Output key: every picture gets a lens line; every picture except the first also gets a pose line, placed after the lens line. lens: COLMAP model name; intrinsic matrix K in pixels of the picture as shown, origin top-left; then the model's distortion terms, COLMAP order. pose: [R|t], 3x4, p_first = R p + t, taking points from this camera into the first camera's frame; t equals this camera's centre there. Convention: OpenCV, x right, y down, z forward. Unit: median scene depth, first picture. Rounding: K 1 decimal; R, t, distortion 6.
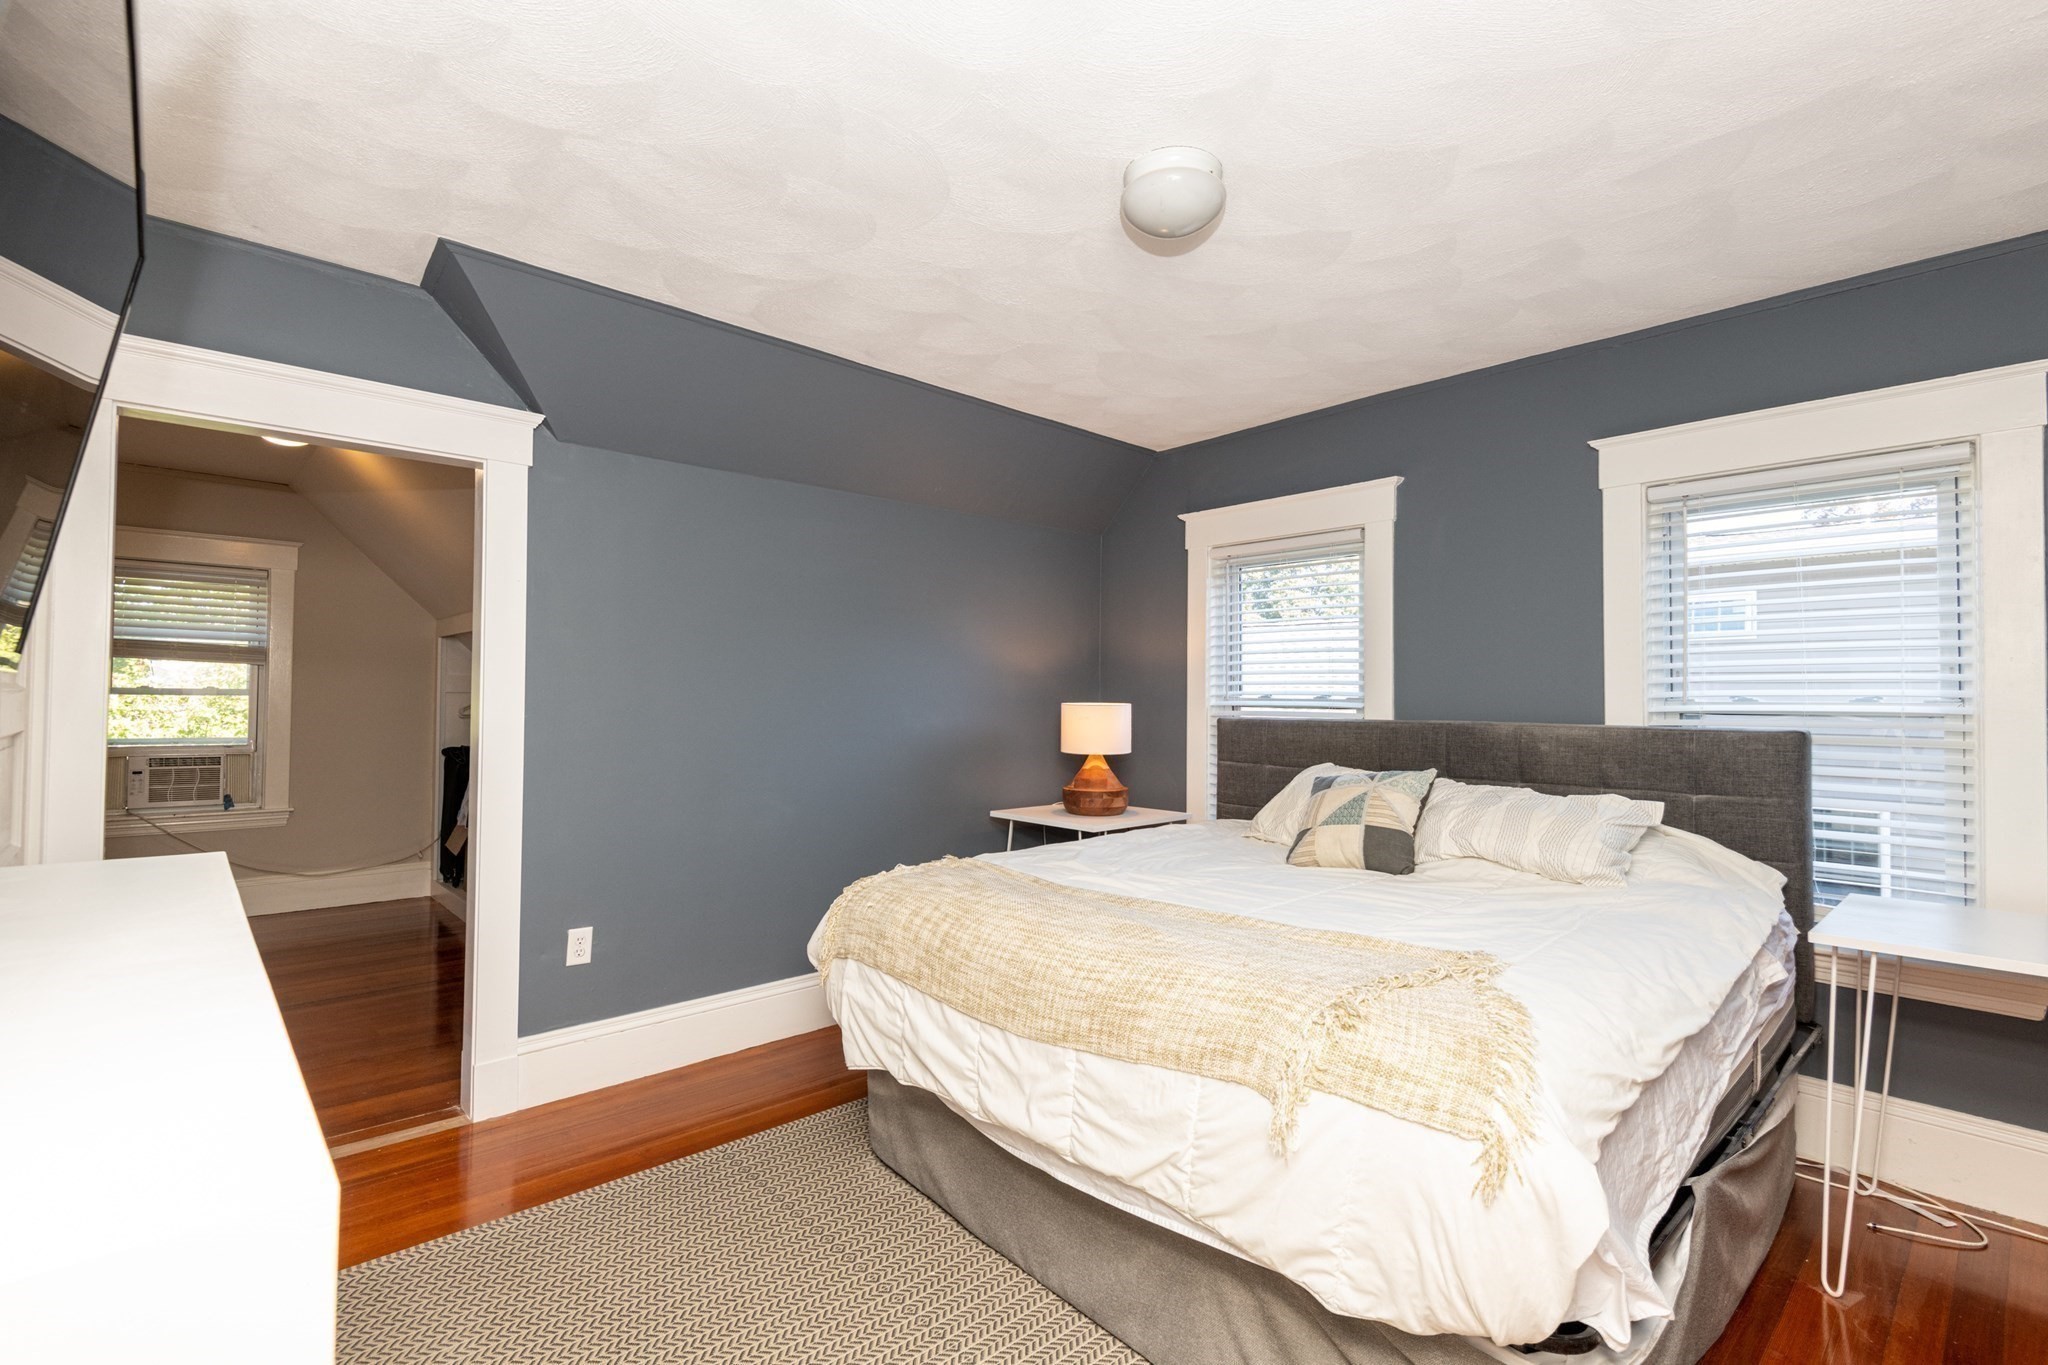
lens RADIAL K [[945.4, 0, 1000.7], [0, 945.4, 685.4], [0, 0, 1]] dist [0.019635, -0.011550]
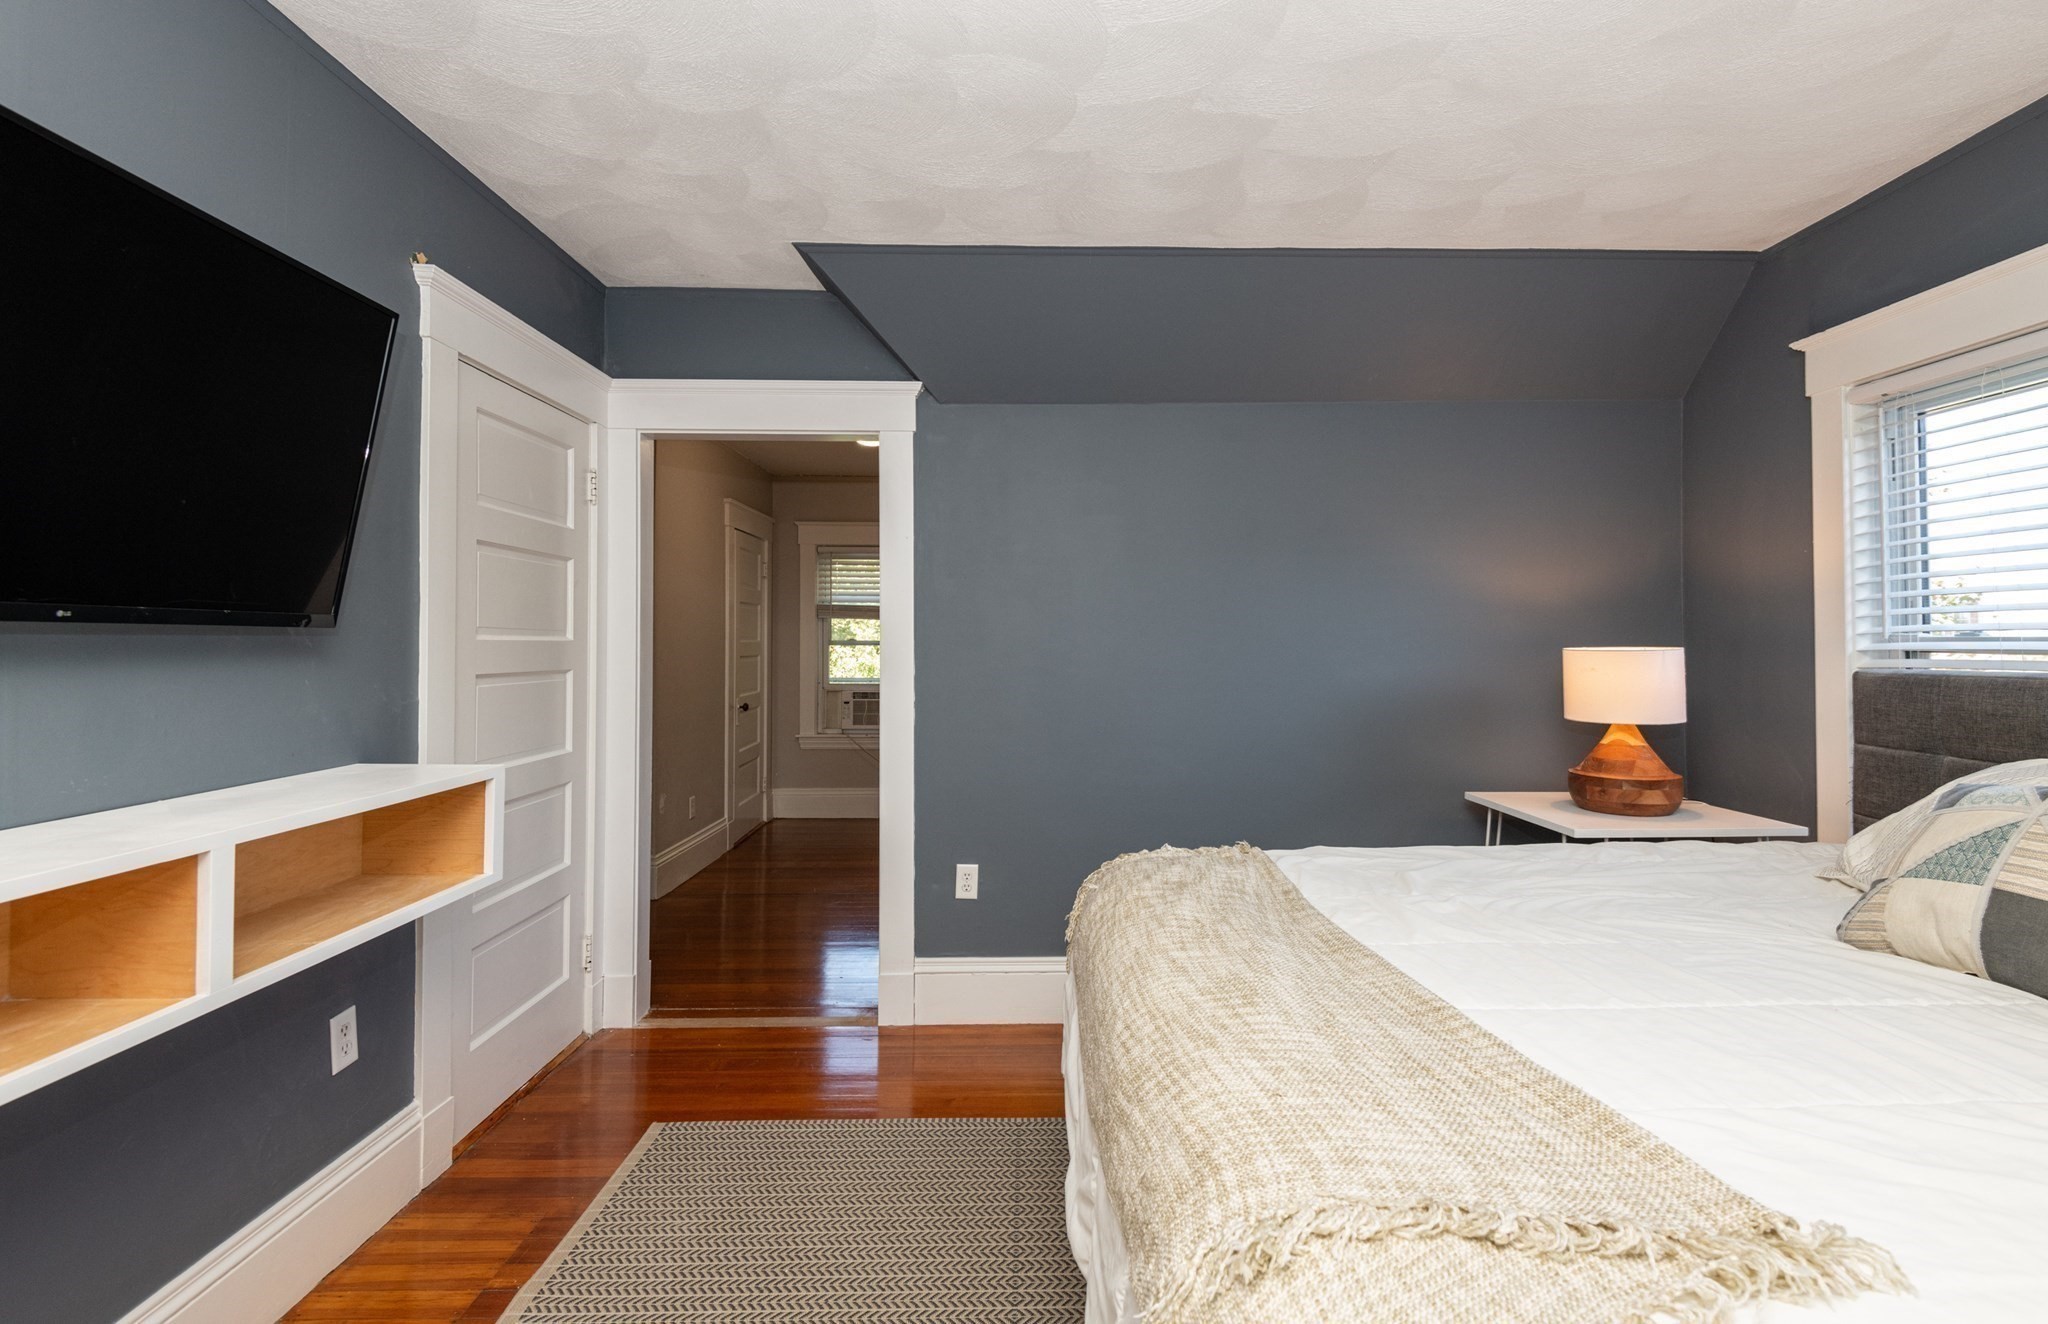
lens RADIAL K [[936.8, 0, 1001.9], [0, 936.8, 642.8], [0, 0, 1]] dist [0.012194, -0.005162]
pose [[0.747712, -0.011278, -0.663927, 0.274110], [0.013771, 0.999904, -0.001476, 0.012534], [0.663880, -0.008039, 0.747796, 0.253339]]
